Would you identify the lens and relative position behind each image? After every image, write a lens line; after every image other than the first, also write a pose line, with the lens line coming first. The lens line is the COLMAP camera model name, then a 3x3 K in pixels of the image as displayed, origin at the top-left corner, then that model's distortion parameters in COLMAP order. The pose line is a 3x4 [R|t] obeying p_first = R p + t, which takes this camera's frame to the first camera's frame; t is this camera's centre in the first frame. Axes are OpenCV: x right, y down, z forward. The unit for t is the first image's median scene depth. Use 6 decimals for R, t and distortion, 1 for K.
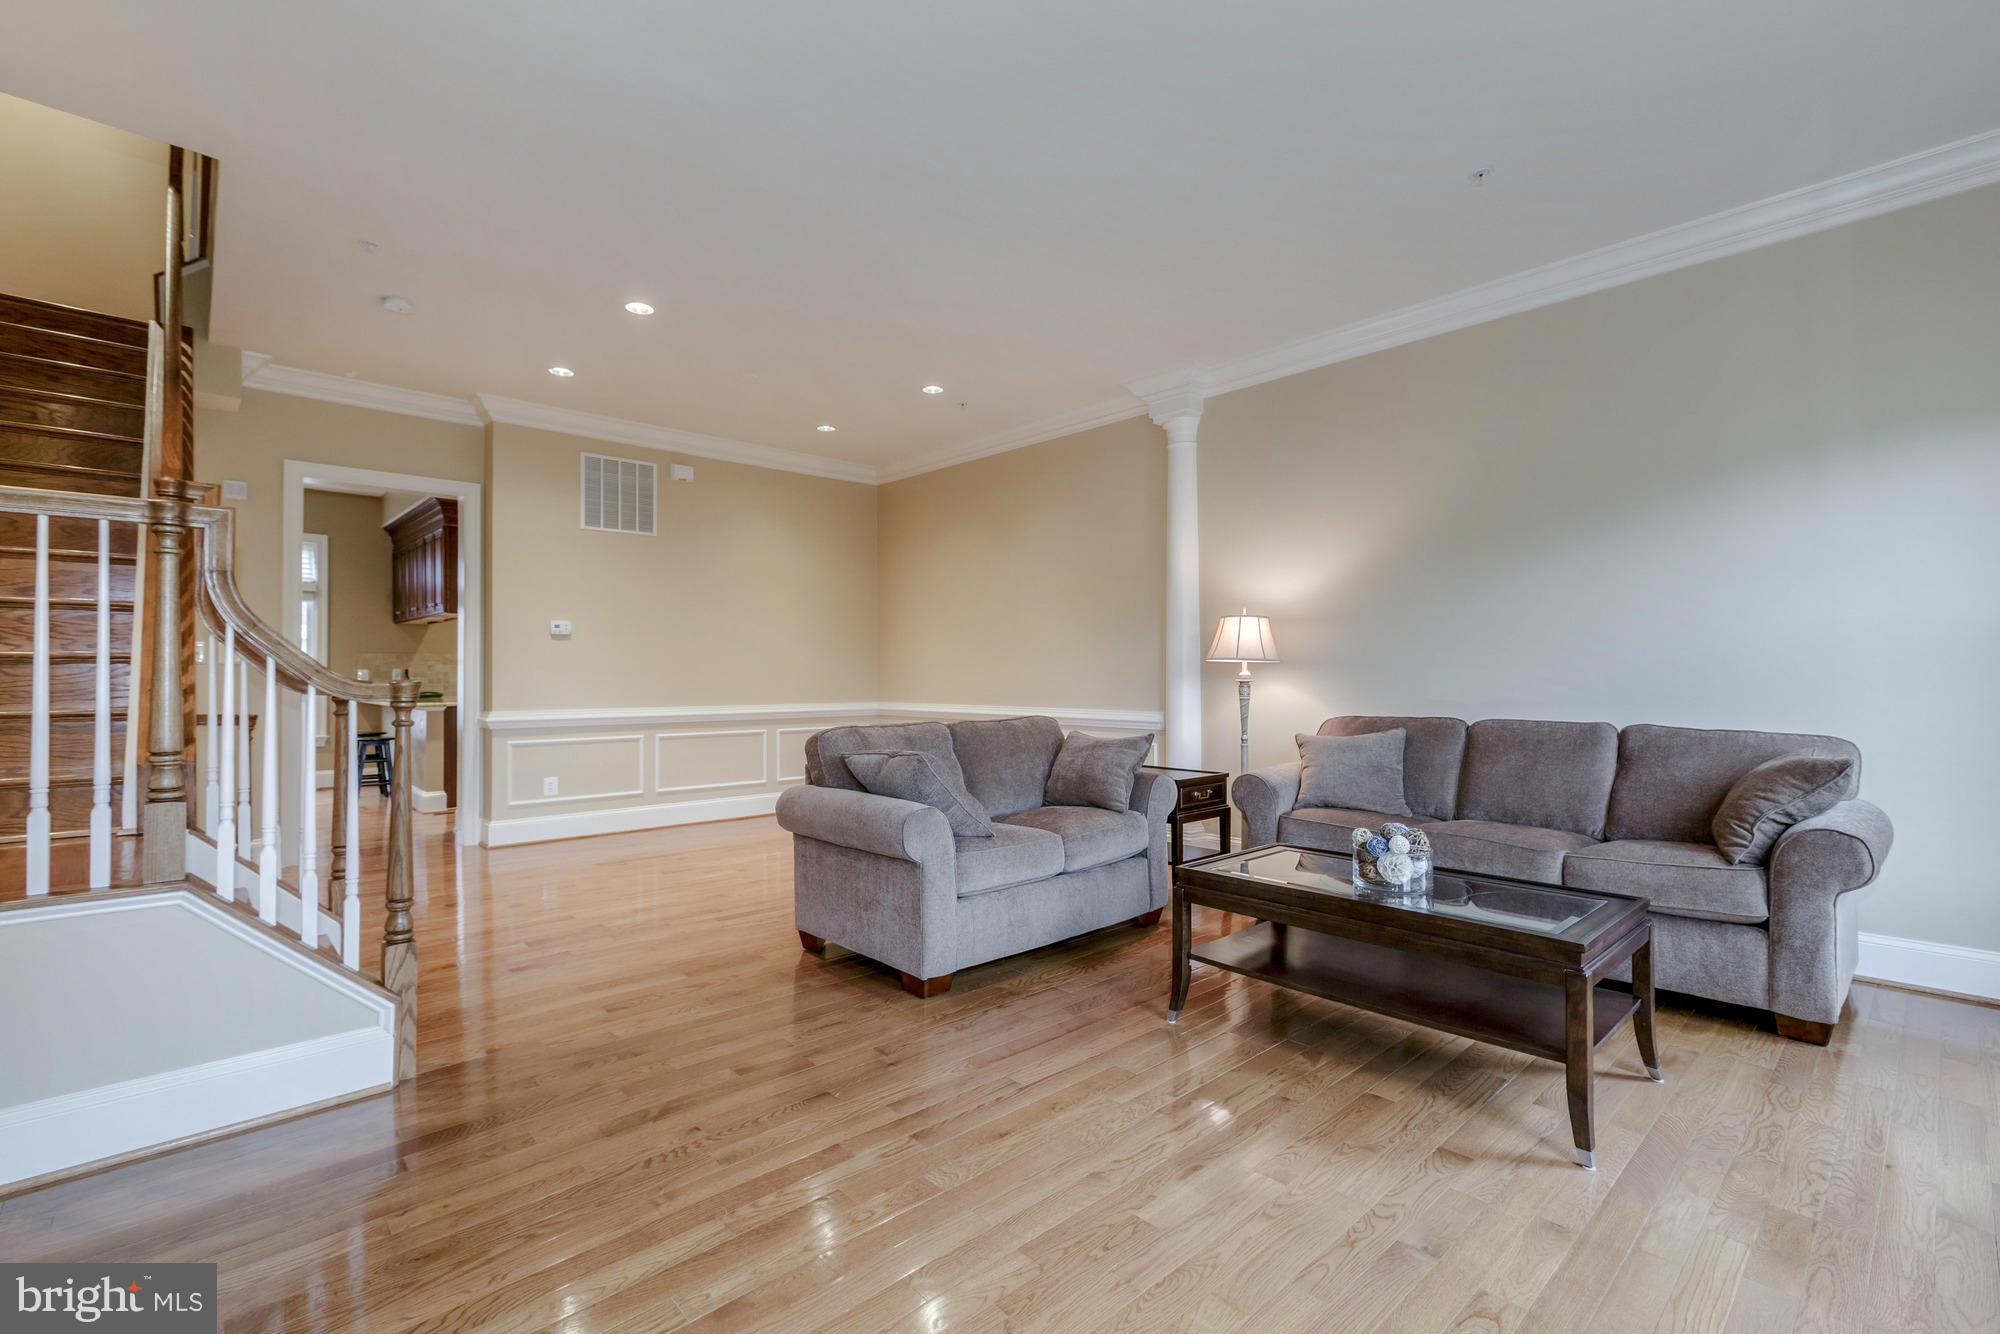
lens RADIAL K [[882.3, 0, 994.2], [0, 882.3, 666.8], [0, 0, 1]] dist [-0.000215, -0.000004]
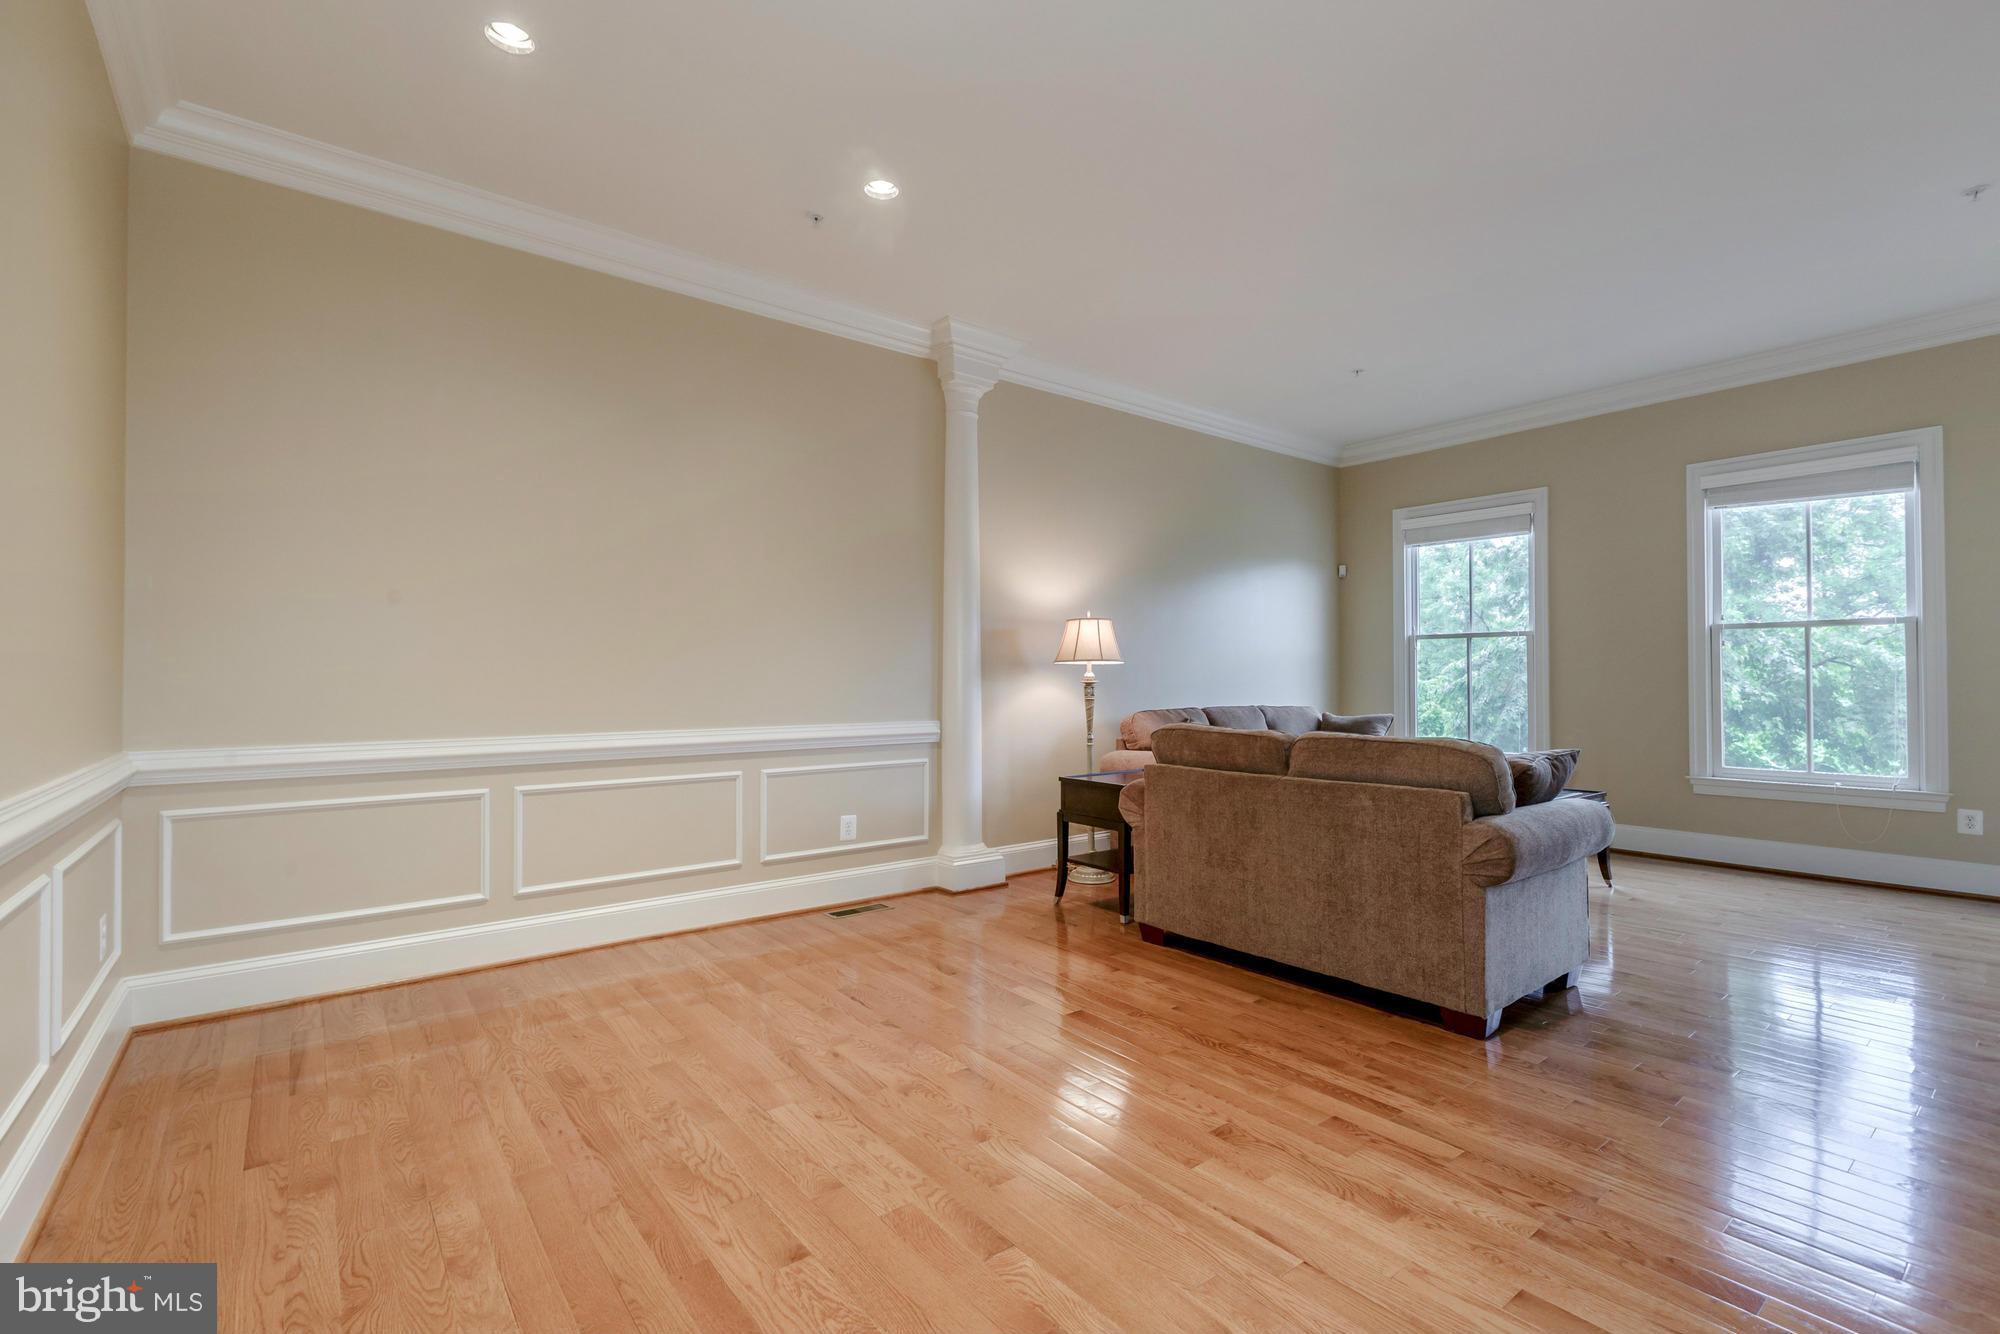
lens RADIAL K [[882.3, 0, 994.2], [0, 882.3, 666.8], [0, 0, 1]] dist [-0.000215, -0.000004]
pose [[0.070412, 0.015572, 0.997396, -0.757978], [-0.004902, 0.999871, -0.015265, 0.014113], [-0.997506, -0.003815, 0.070479, 1.037317]]
